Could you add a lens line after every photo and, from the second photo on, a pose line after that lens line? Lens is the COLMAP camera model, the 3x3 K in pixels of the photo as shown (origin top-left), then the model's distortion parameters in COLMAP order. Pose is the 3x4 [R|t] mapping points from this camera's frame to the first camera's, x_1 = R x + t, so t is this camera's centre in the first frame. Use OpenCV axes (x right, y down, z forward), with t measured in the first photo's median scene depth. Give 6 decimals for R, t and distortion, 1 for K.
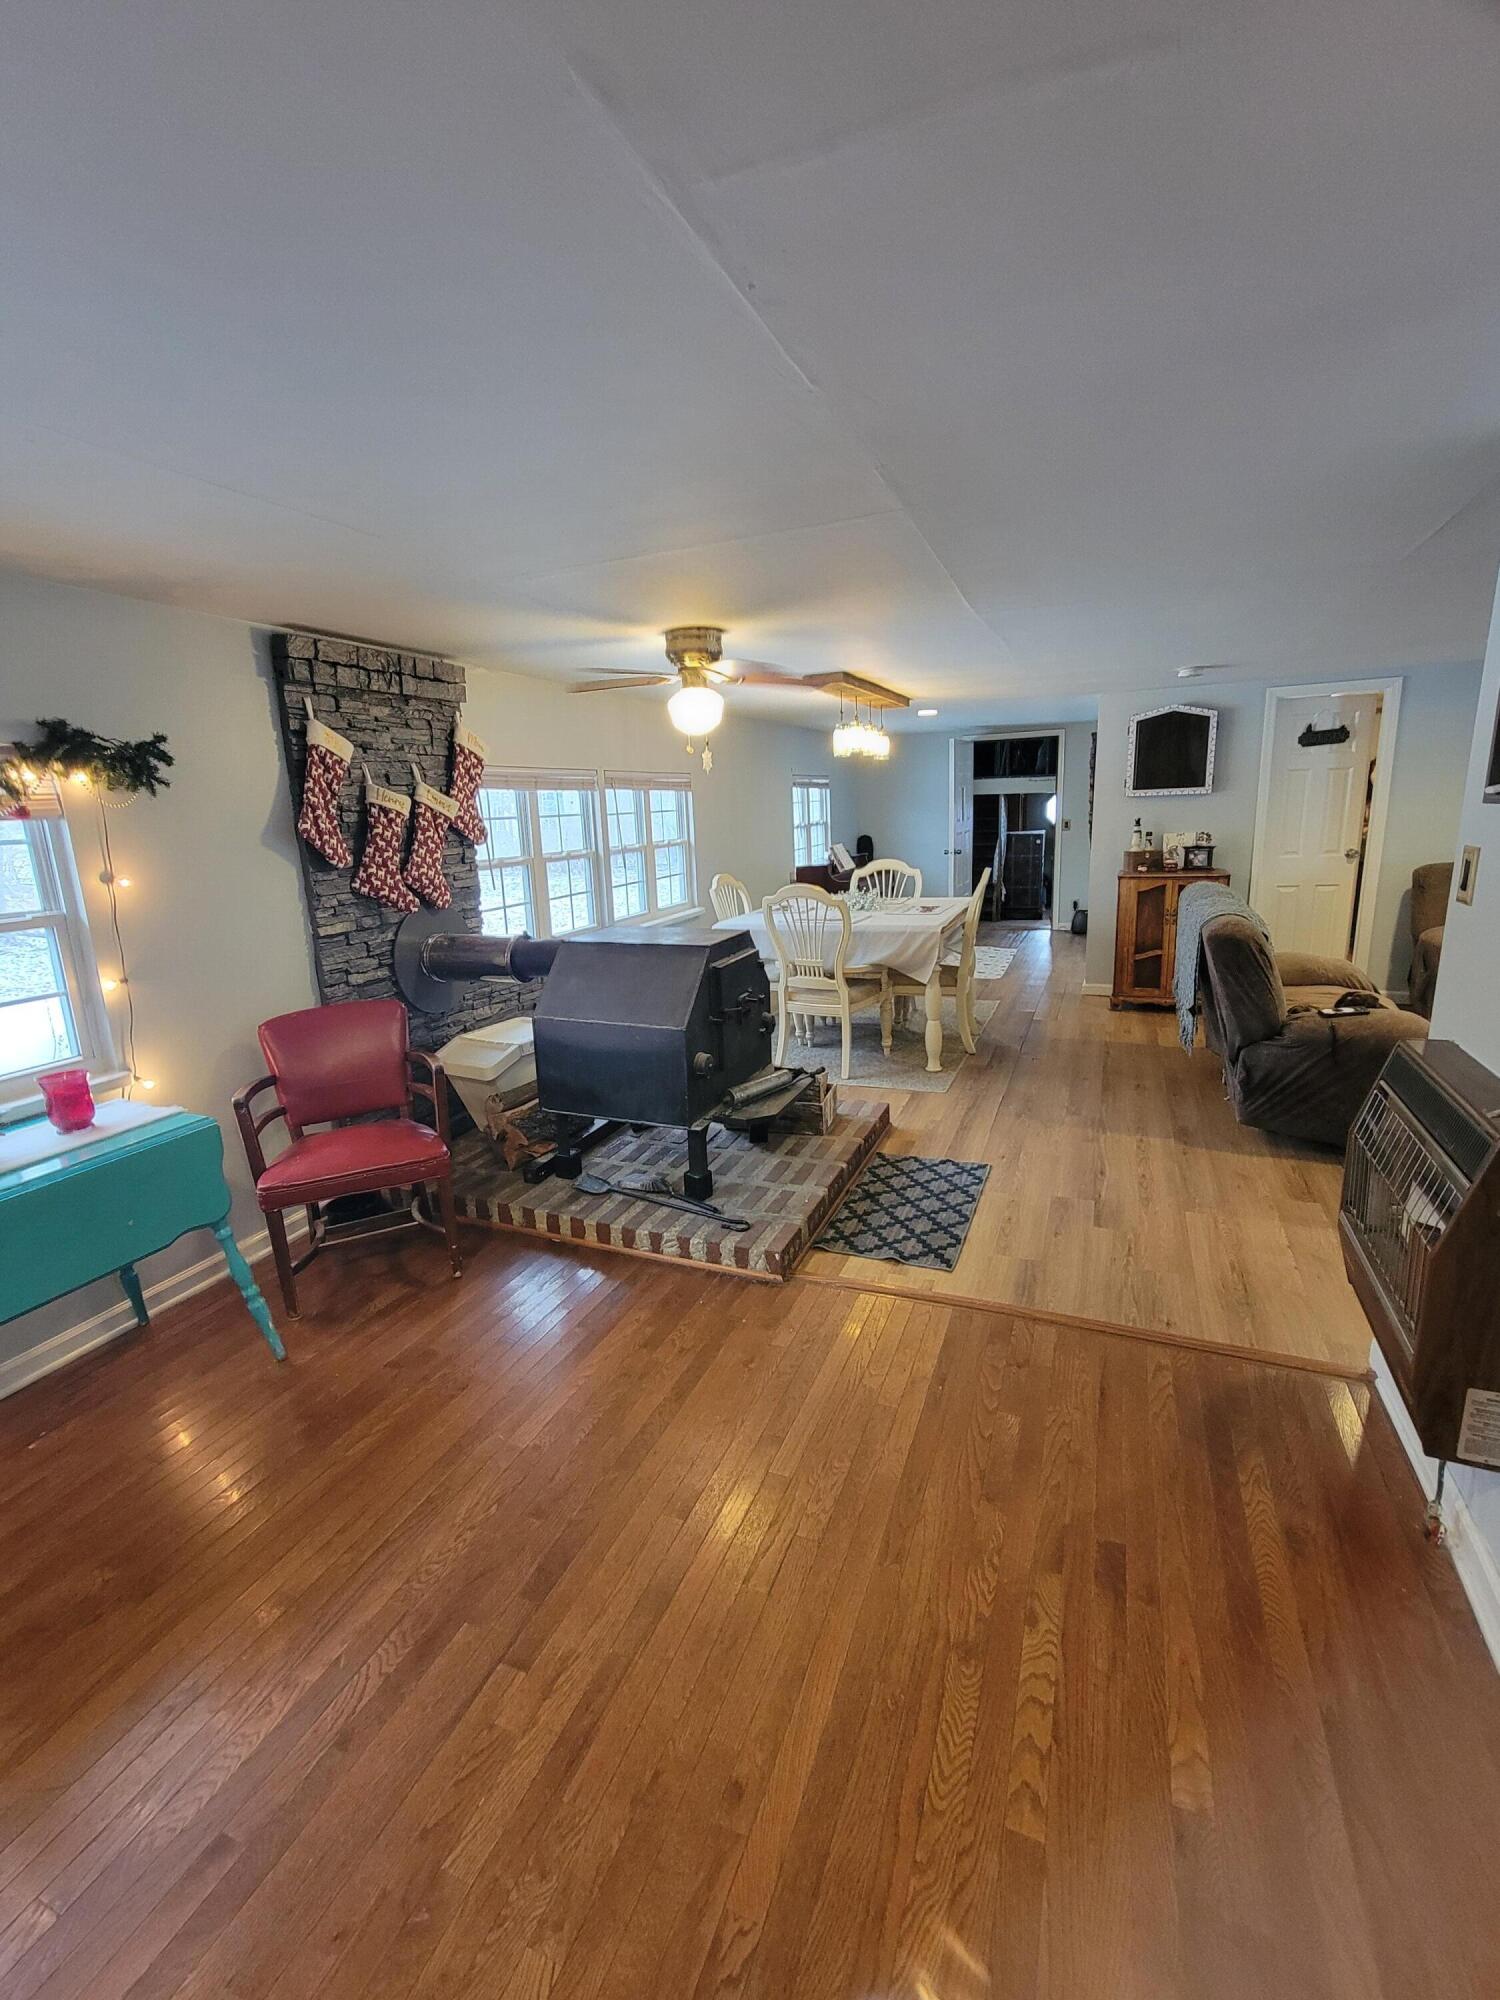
lens RADIAL K [[868.4, 0, 740.6], [0, 868.4, 1002.8], [0, 0, 1]] dist [-0.005630, 0.001973]
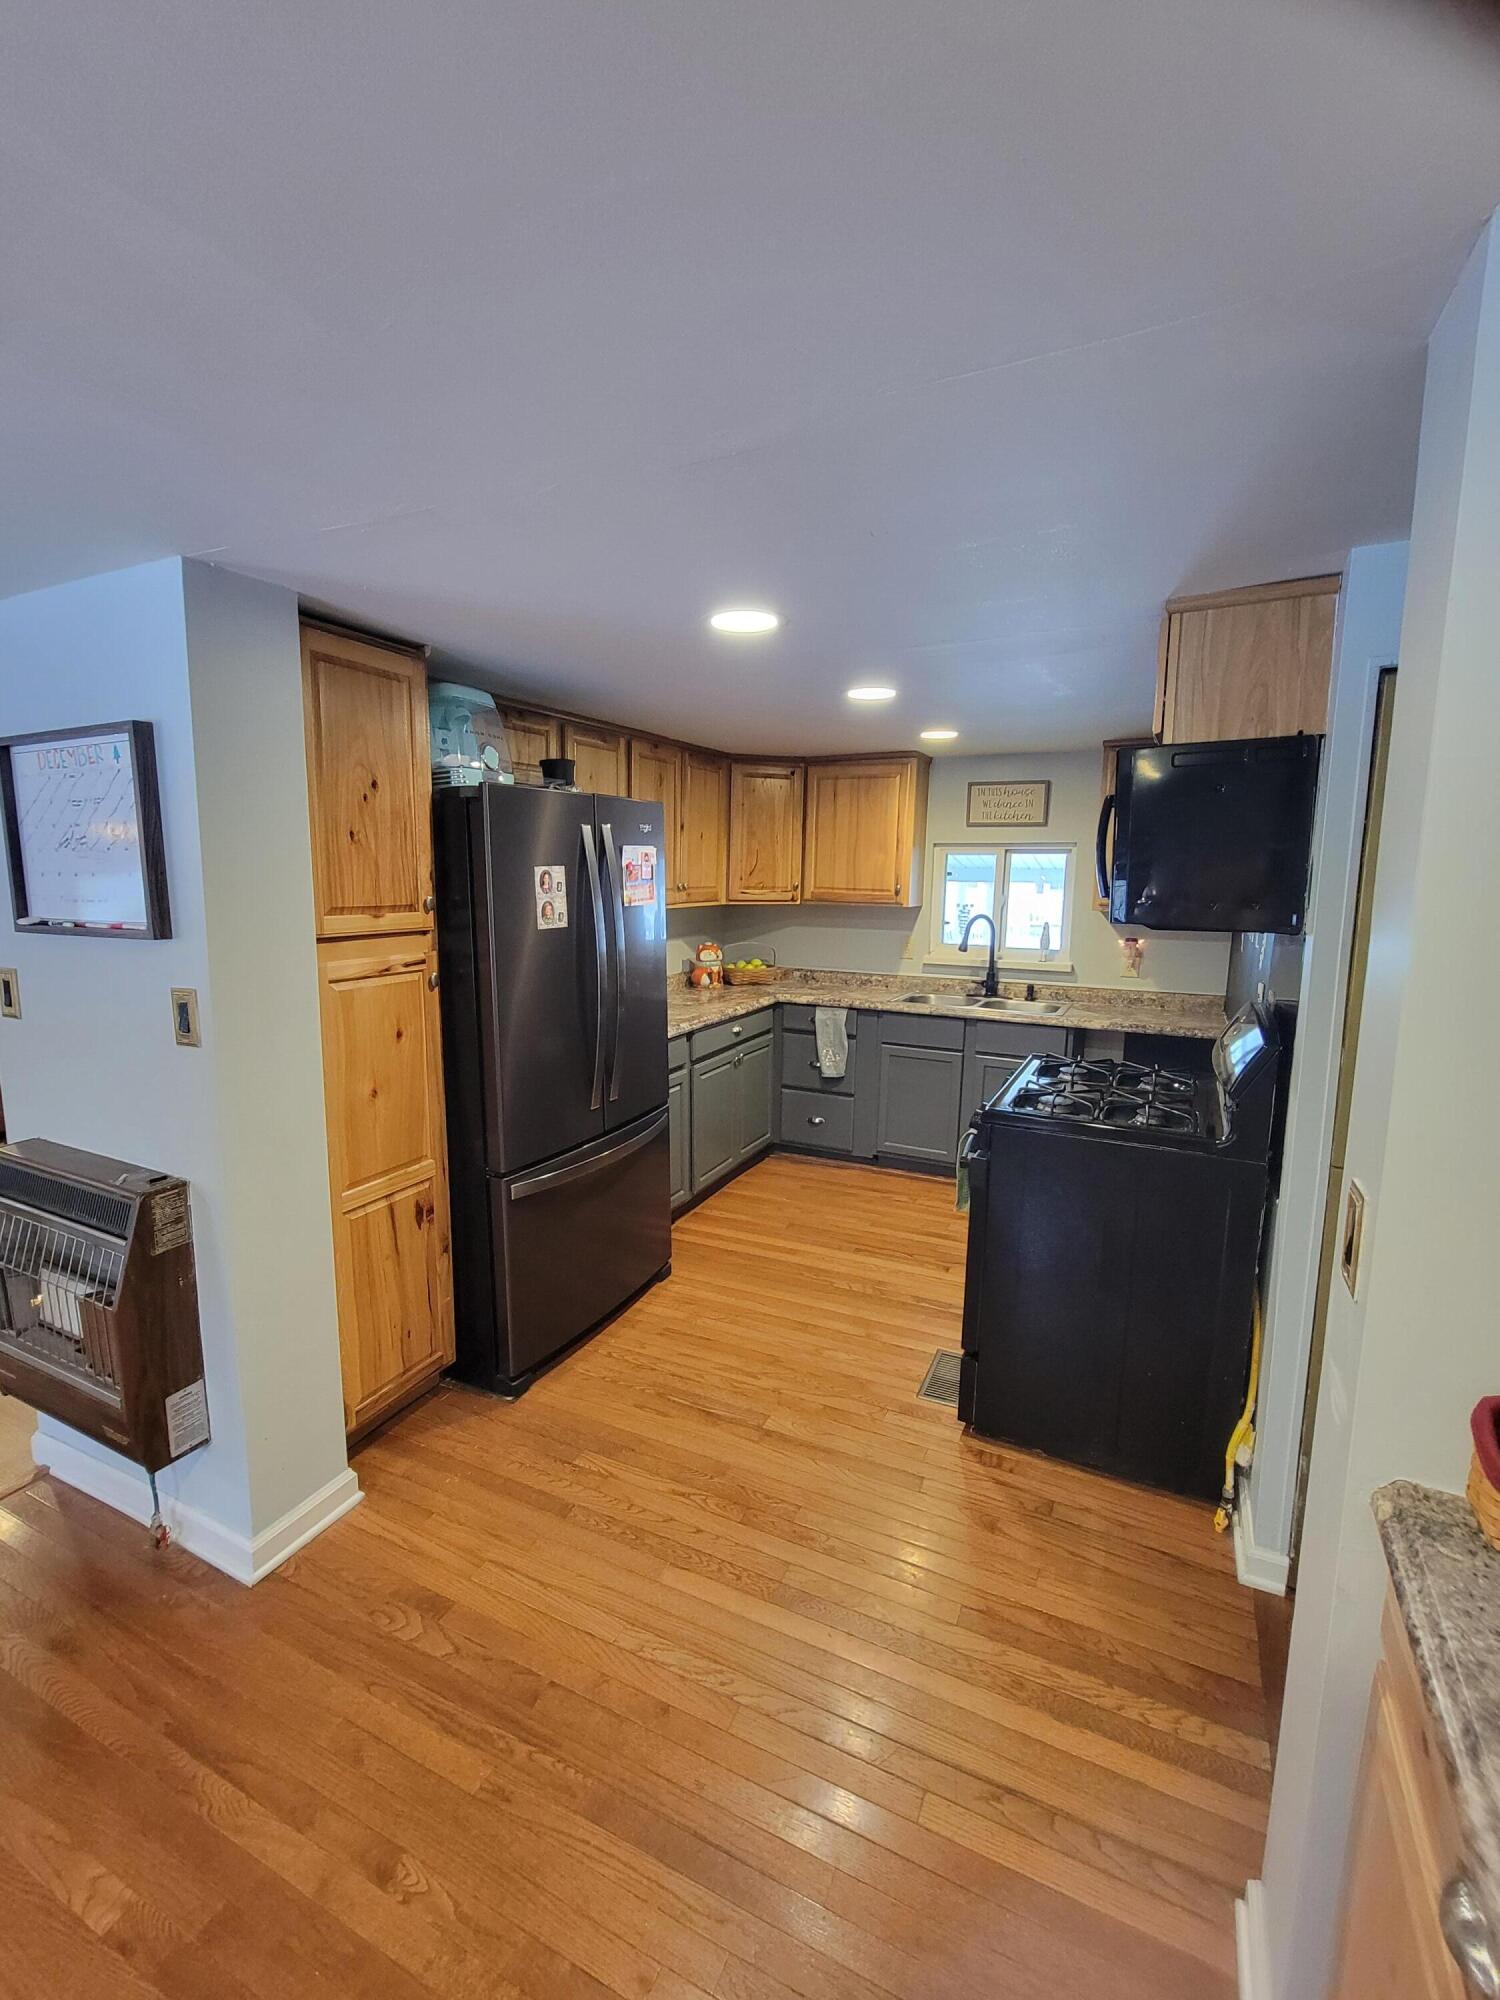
lens RADIAL K [[868.4, 0, 738.6], [0, 868.4, 1001.9], [0, 0, 1]] dist [-0.005630, 0.001973]
pose [[0.058555, -0.105939, 0.992647, -0.133303], [0.216559, 0.972022, 0.090963, -0.019835], [-0.974512, 0.209641, 0.079859, -0.007982]]
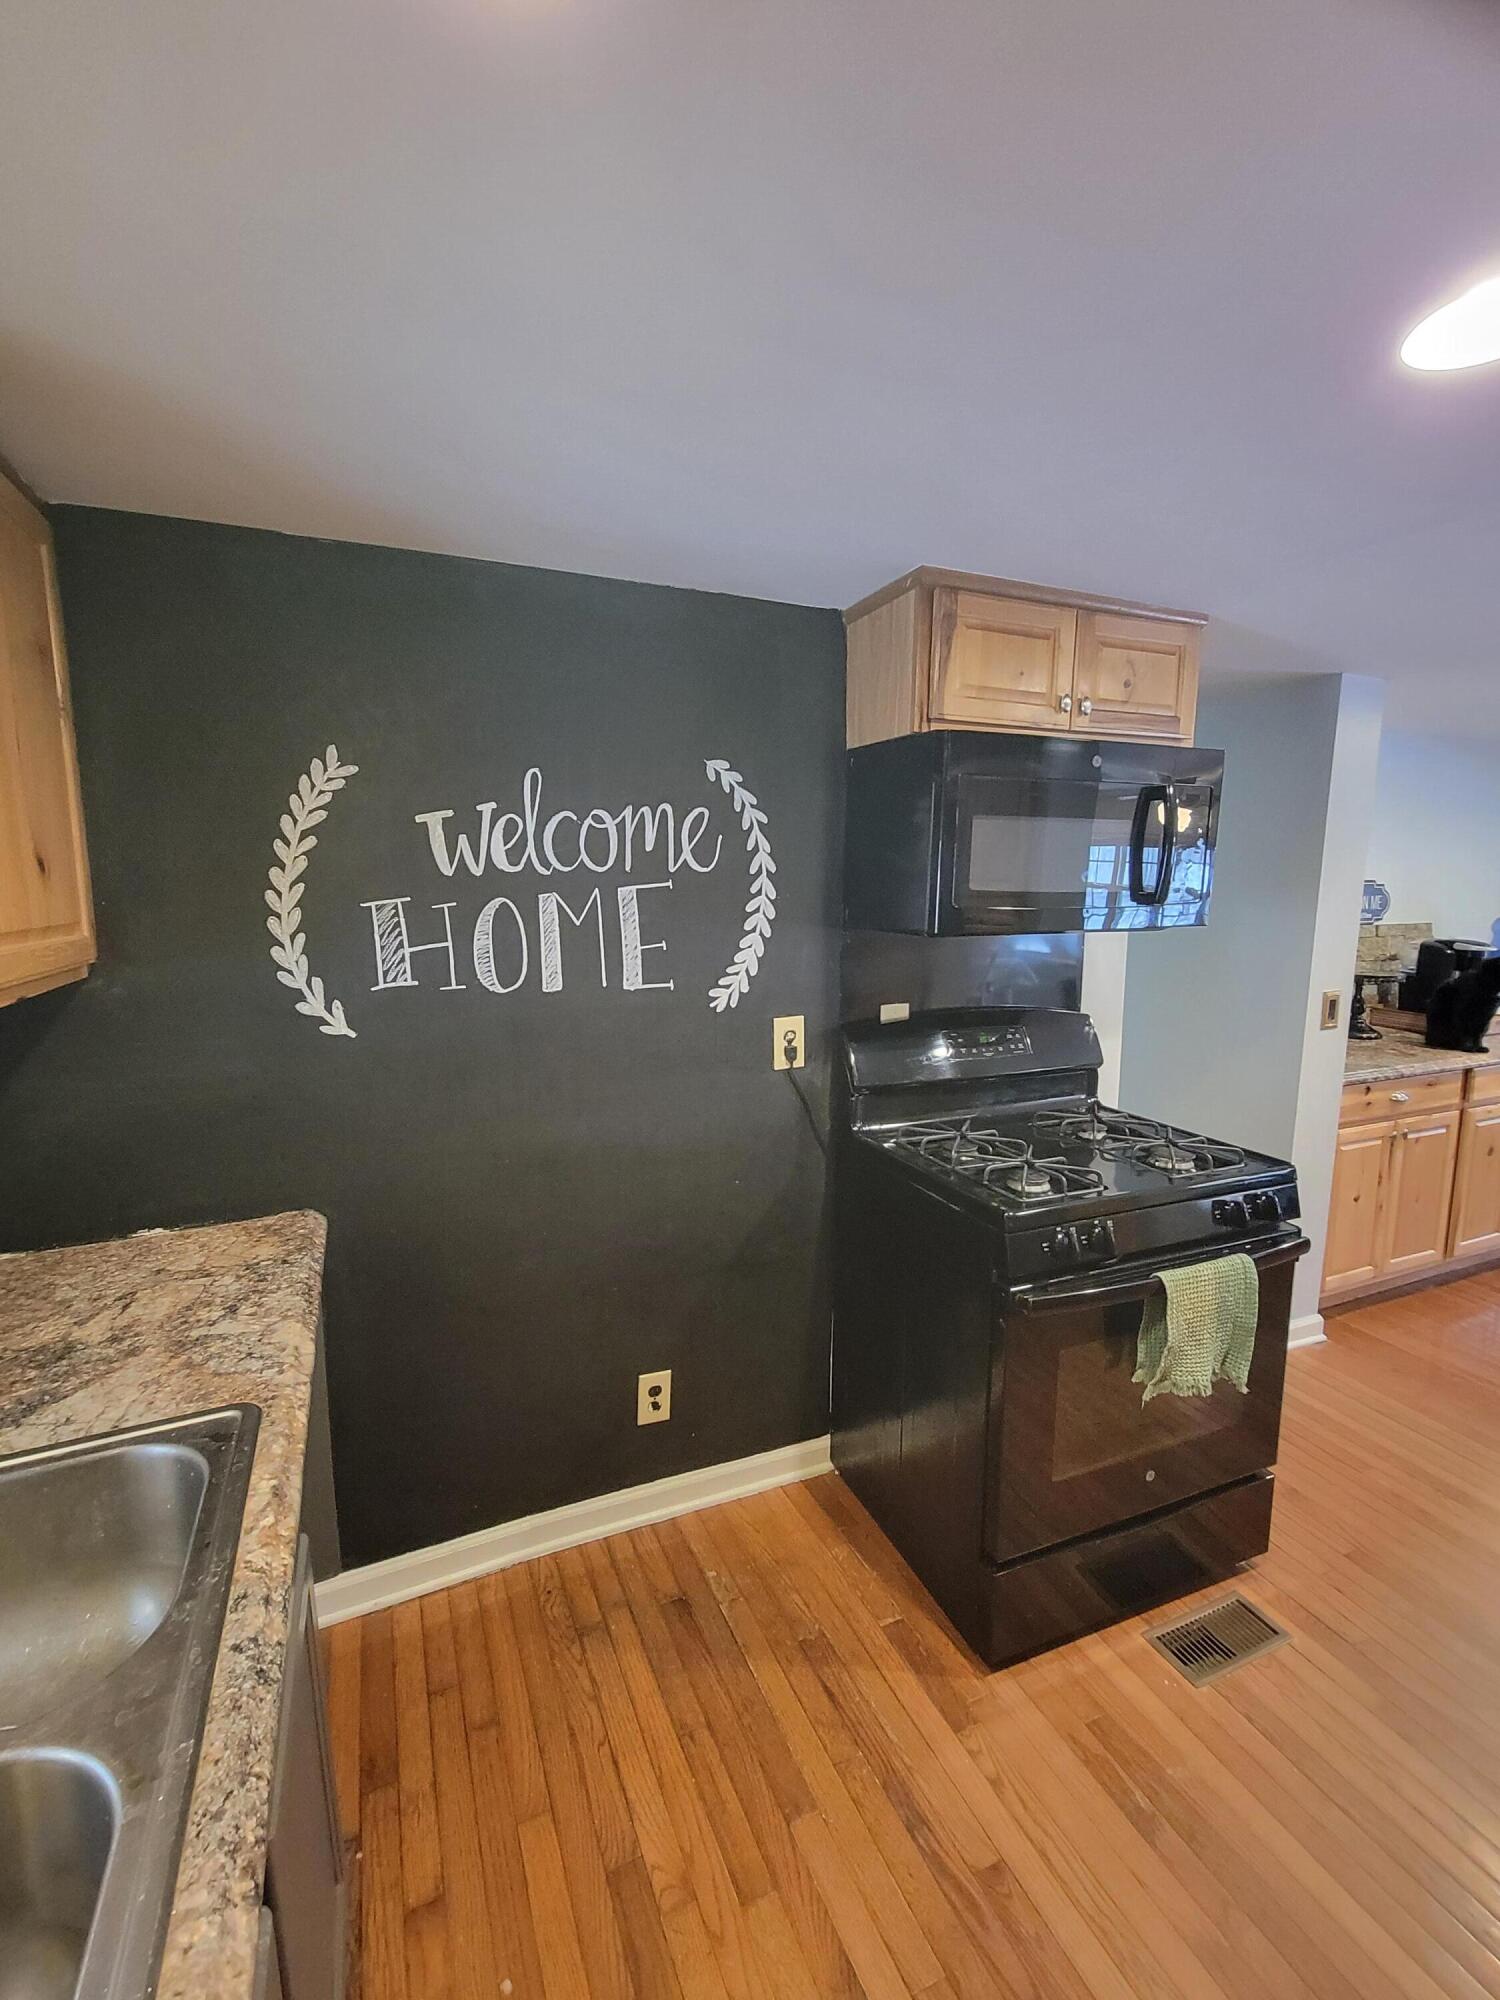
lens RADIAL K [[868.4, 0, 745.0], [0, 868.4, 1008.0], [0, 0, 1]] dist [-0.005630, 0.001973]
pose [[-0.691729, 0.148735, -0.706675, 1.204449], [-0.133349, 0.935426, 0.327410, -0.064385], [0.709739, 0.320713, -0.627227, -0.058436]]
